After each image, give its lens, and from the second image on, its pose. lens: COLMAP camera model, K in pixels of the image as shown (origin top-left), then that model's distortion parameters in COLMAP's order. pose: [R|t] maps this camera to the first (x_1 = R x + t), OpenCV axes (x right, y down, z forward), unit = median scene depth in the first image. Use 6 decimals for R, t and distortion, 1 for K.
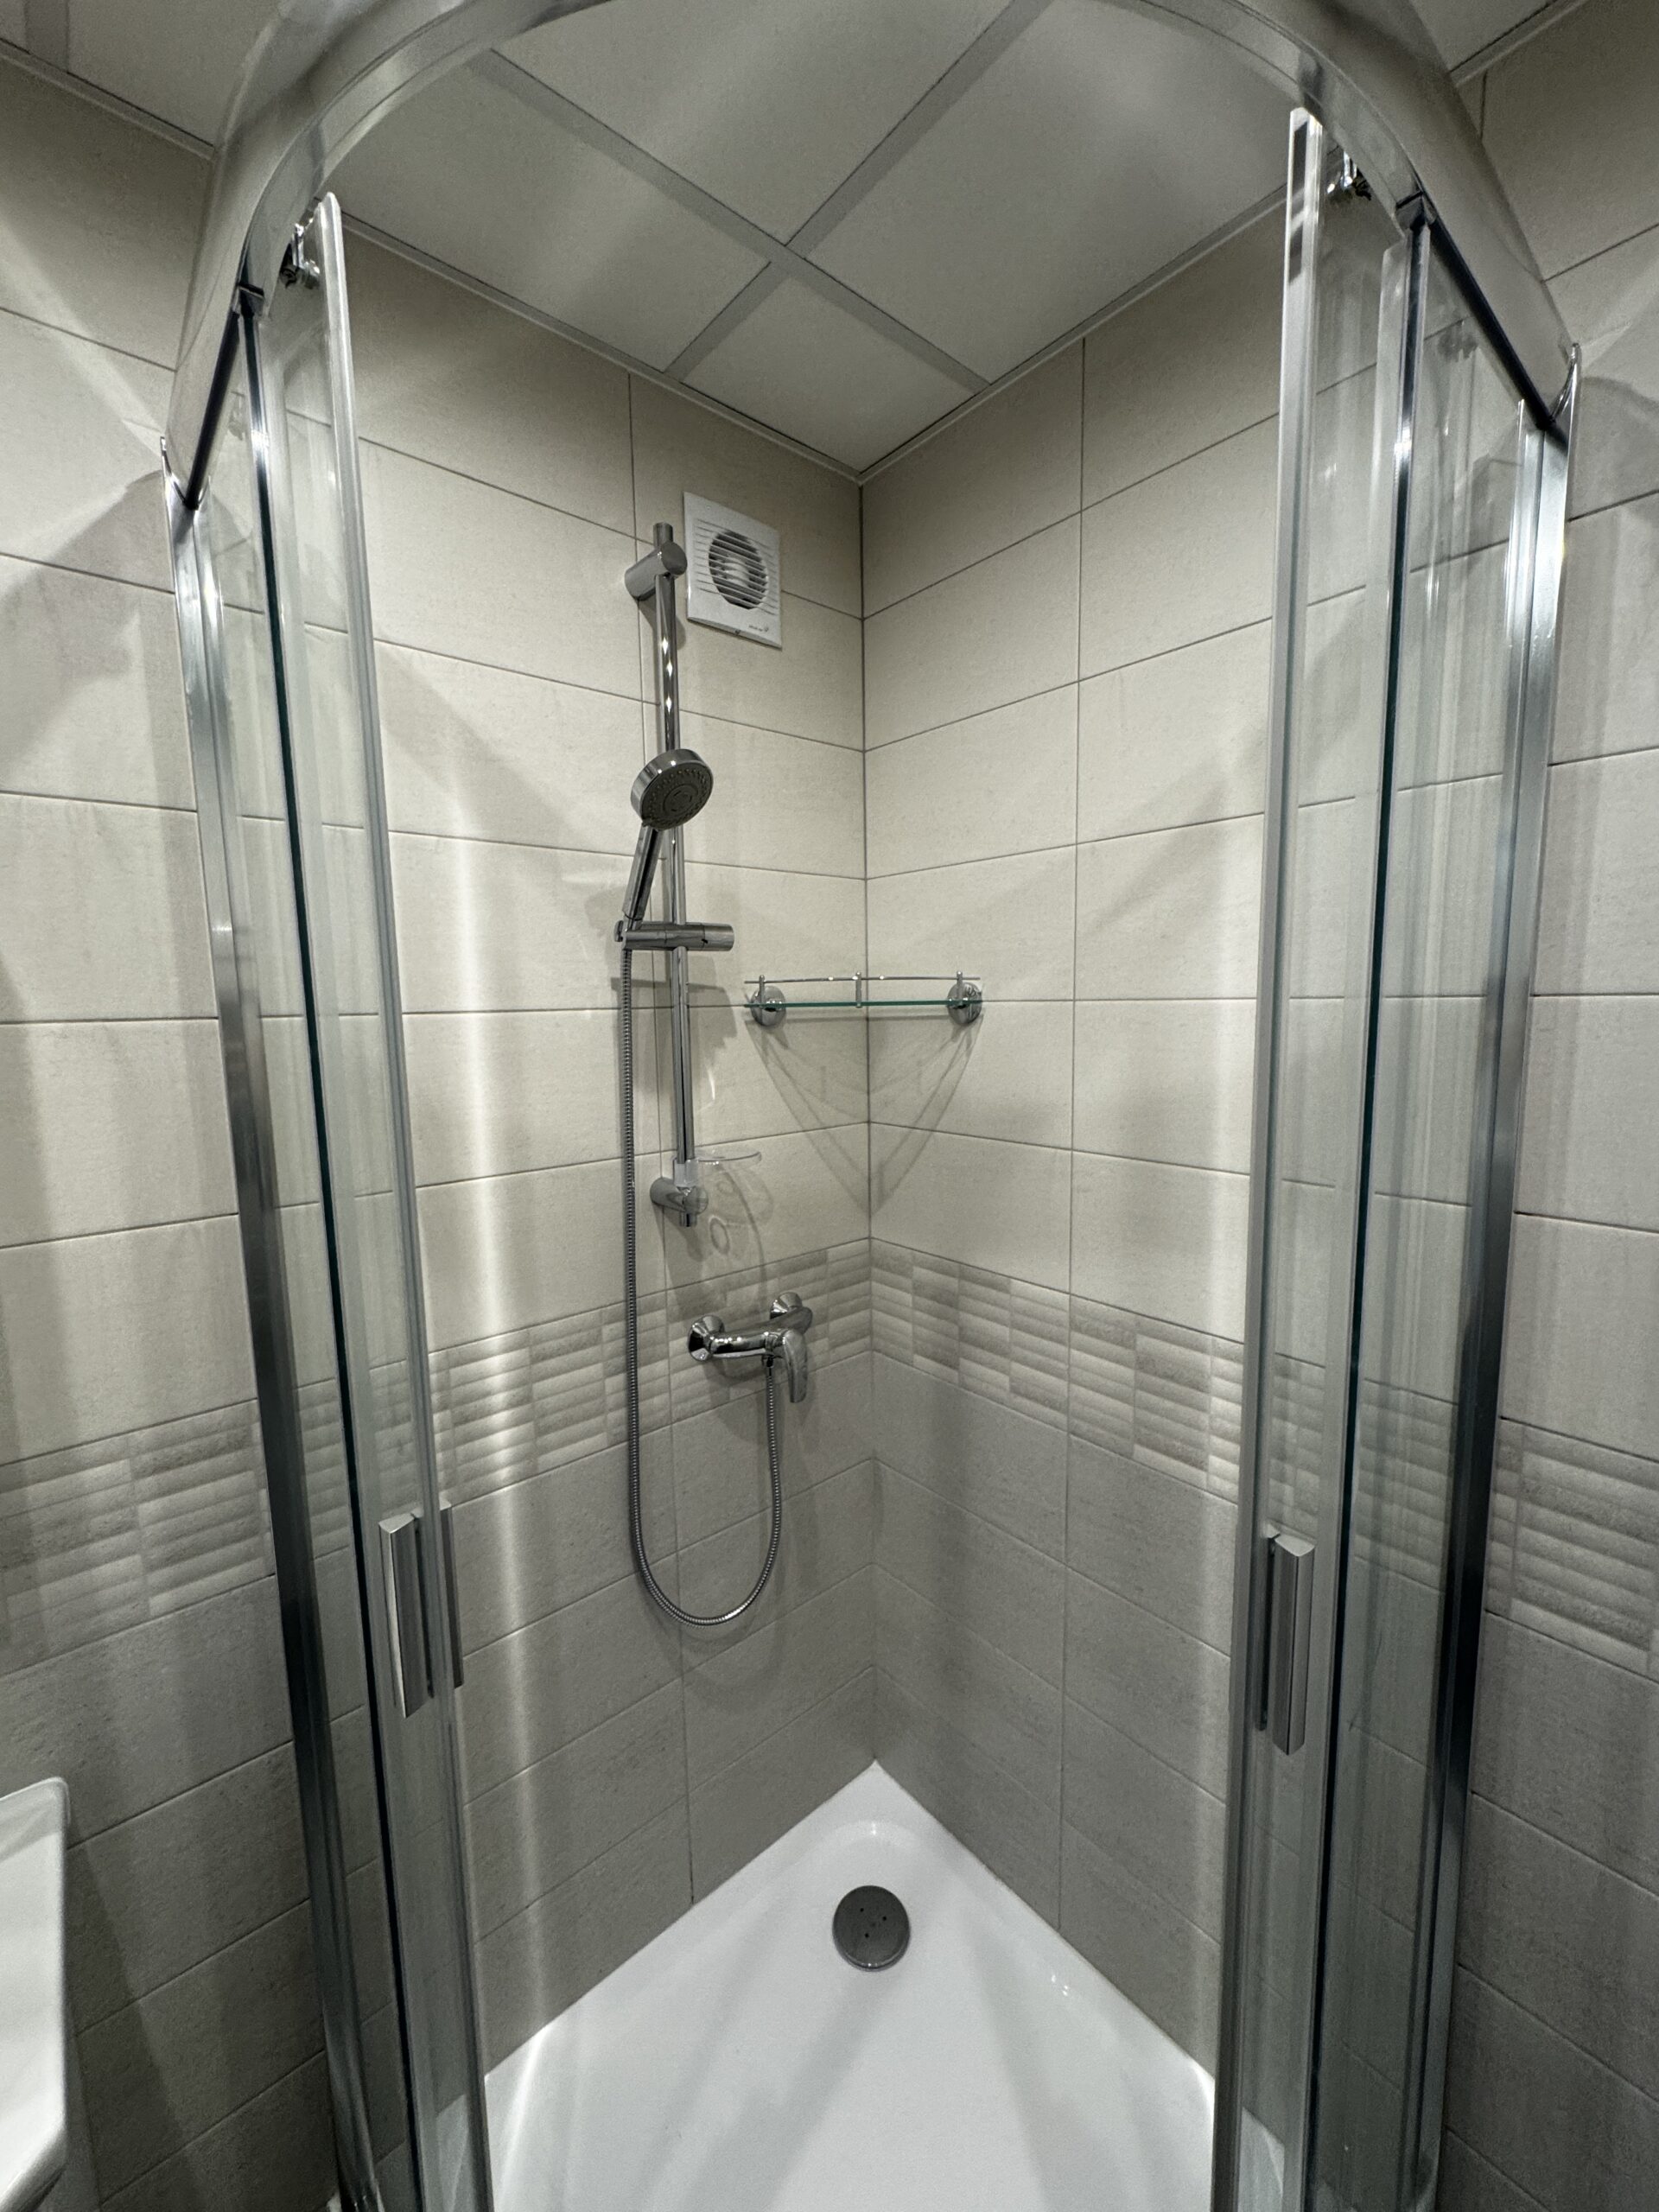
lens RADIAL K [[880.9, 0, 833.7], [0, 880.9, 1106.1], [0, 0, 1]] dist [-0.001990, 0.000092]
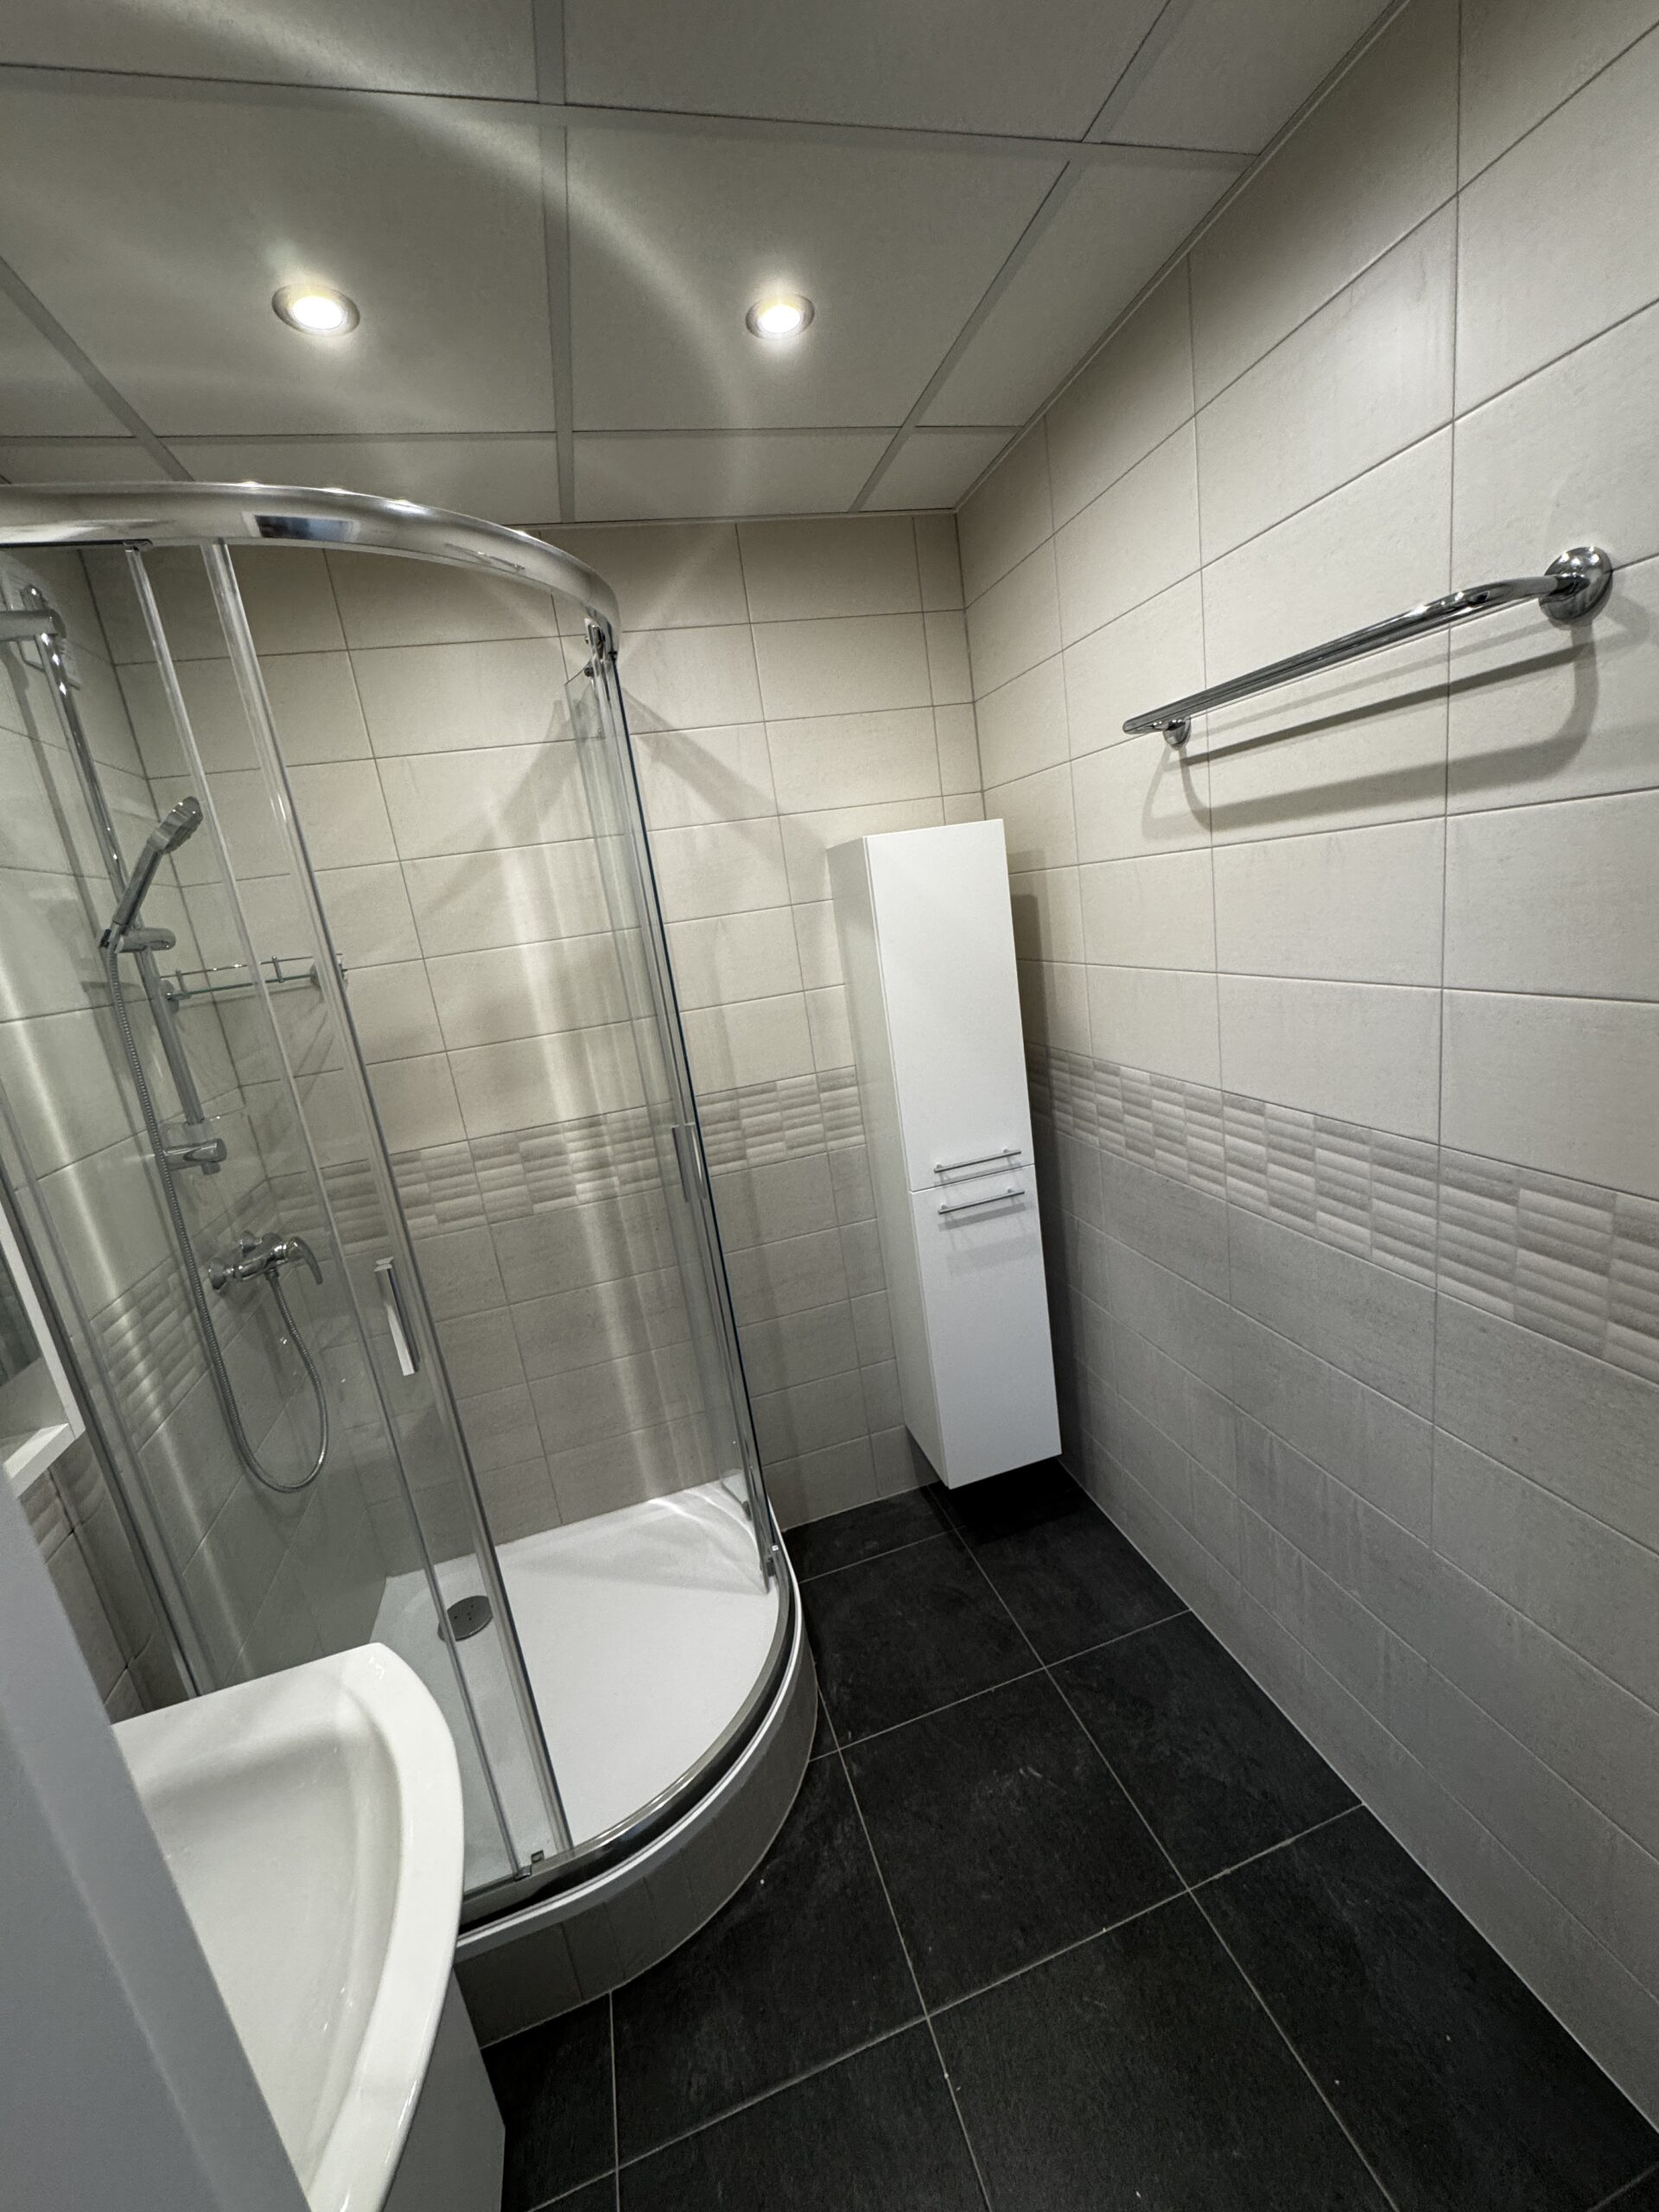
lens RADIAL K [[880.9, 0, 833.7], [0, 880.9, 1106.1], [0, 0, 1]] dist [-0.001990, 0.000092]
pose [[0.416148, -0.251166, 0.873920, -0.832636], [0.238686, 0.957566, 0.161547, 0.052980], [-0.877411, 0.141365, 0.458439, -0.329832]]
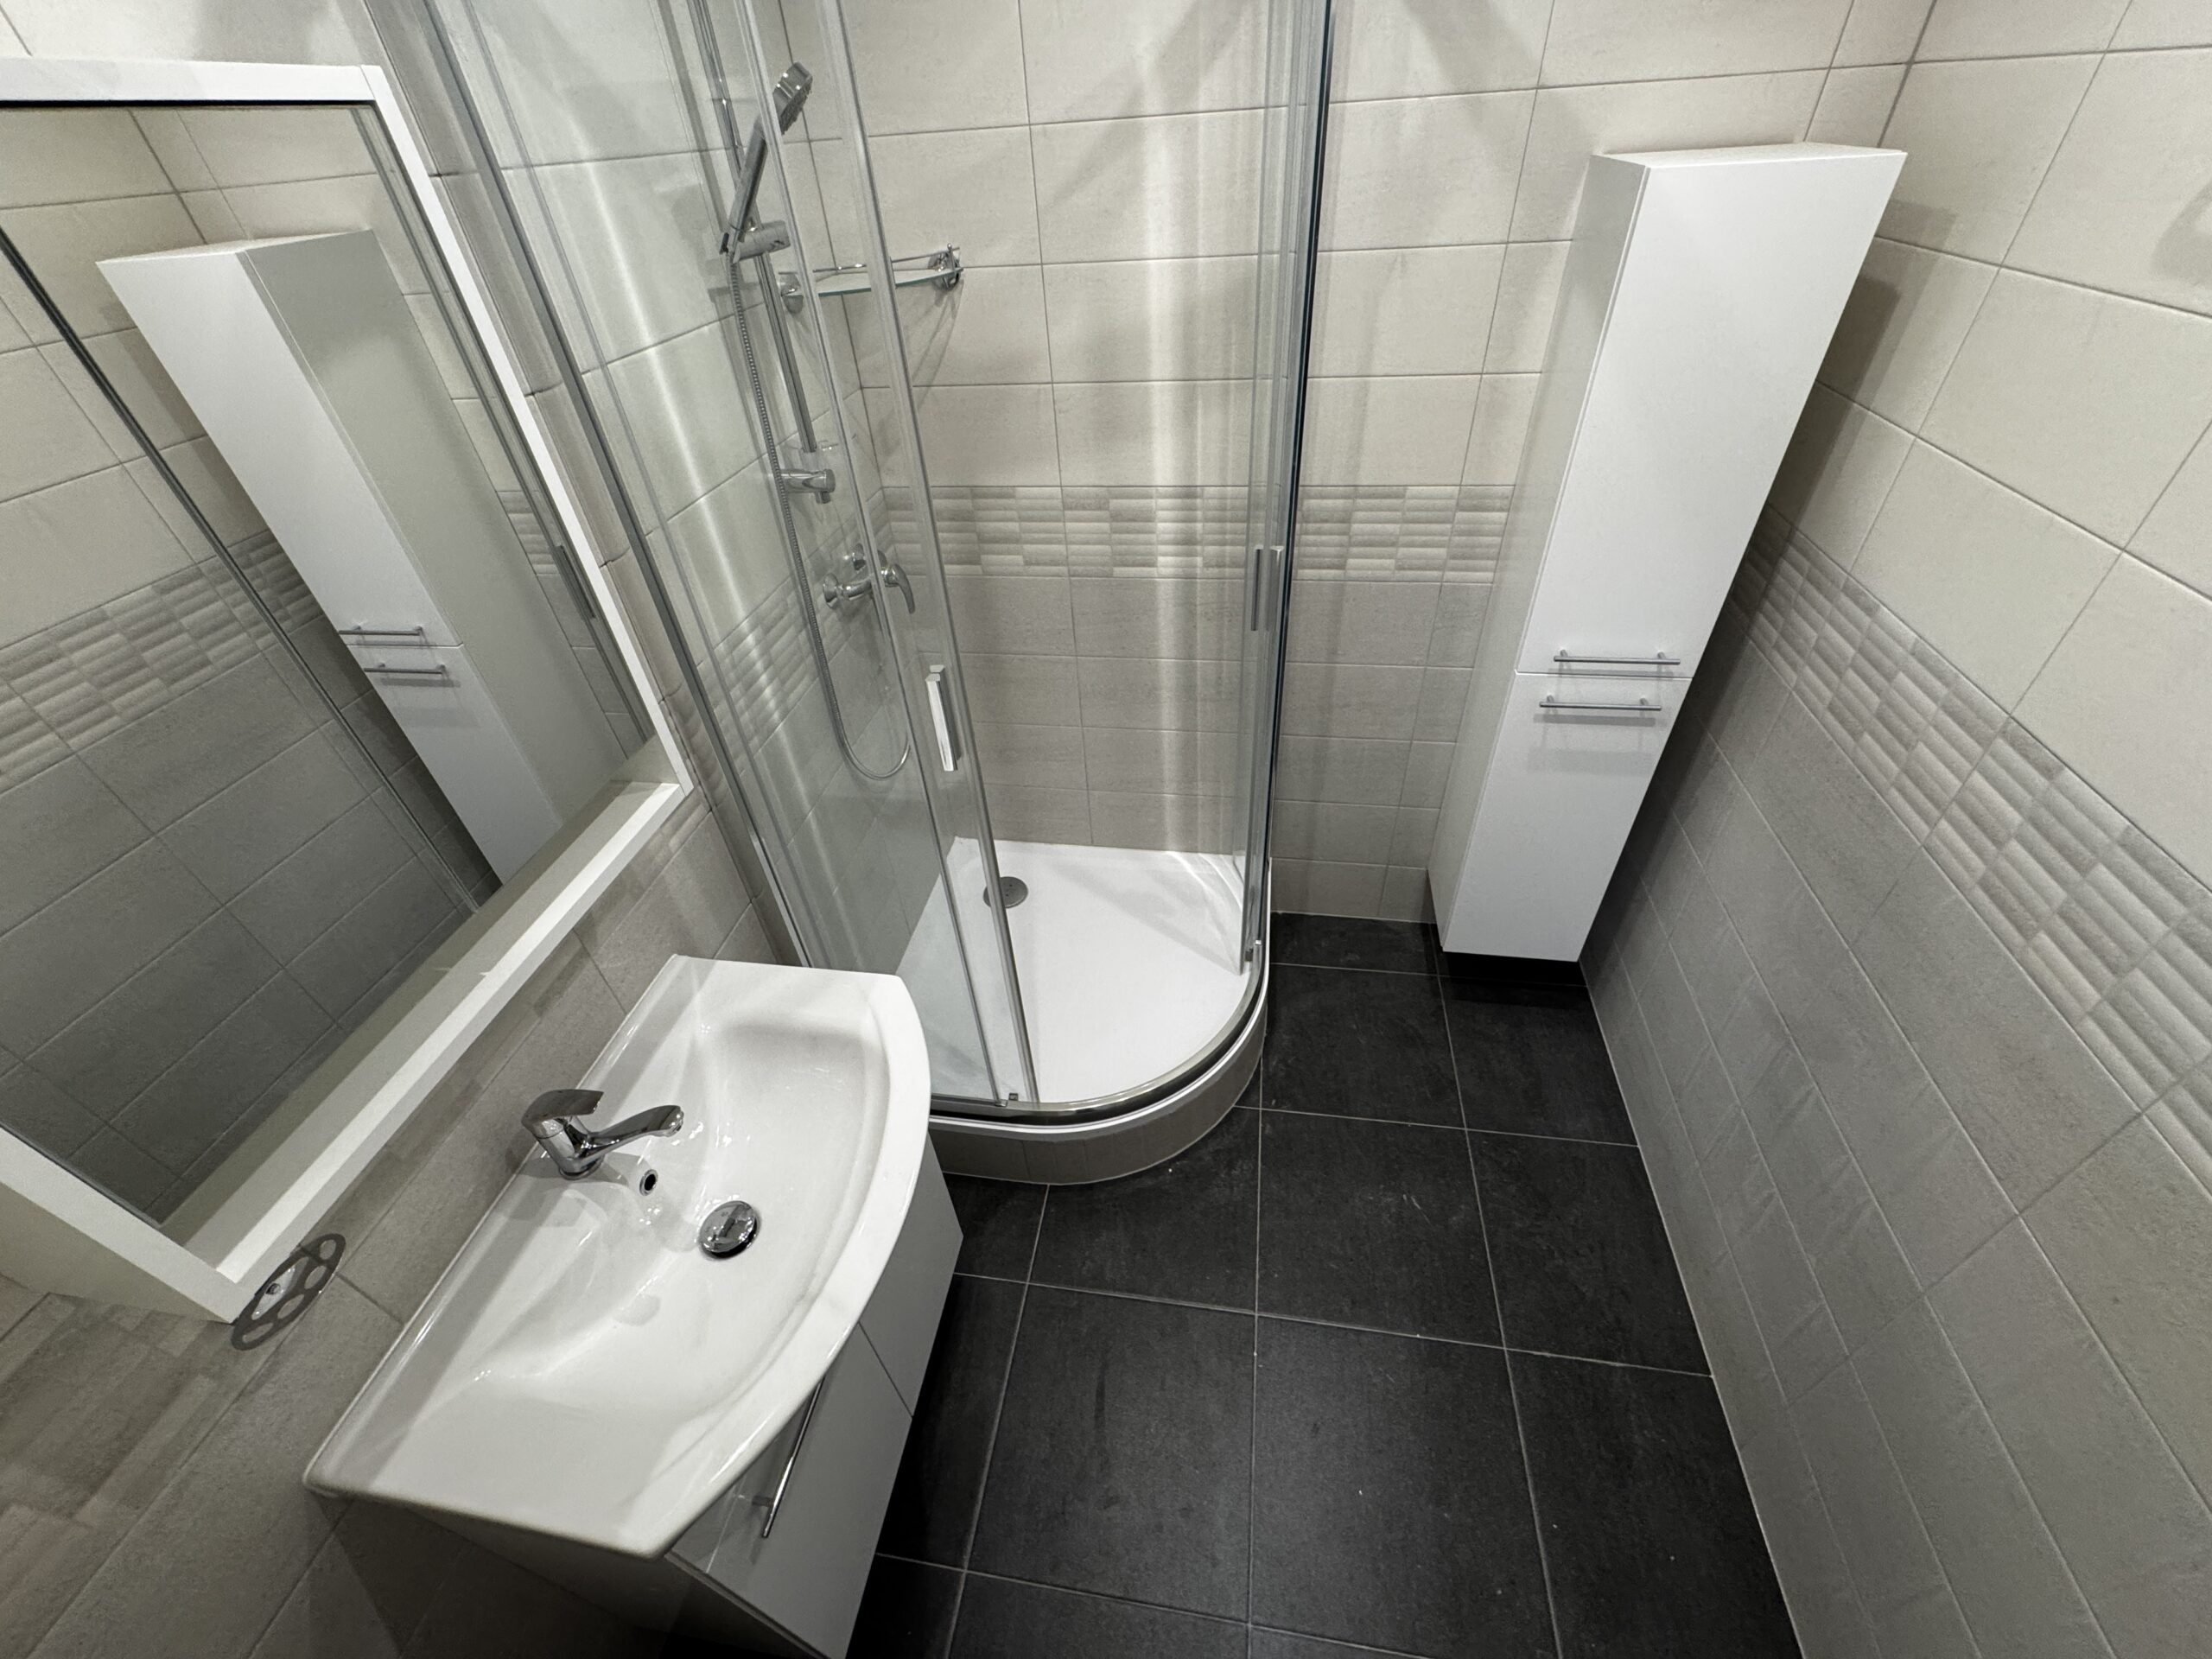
lens RADIAL K [[880.9, 0, 1103.8], [0, 880.9, 824.9], [0, 0, 1]] dist [-0.001990, 0.000092]
pose [[0.766556, -0.425907, 0.480619, -0.657706], [0.121849, 0.831290, 0.542319, -0.118984], [-0.630511, -0.357156, 0.689127, -0.315862]]
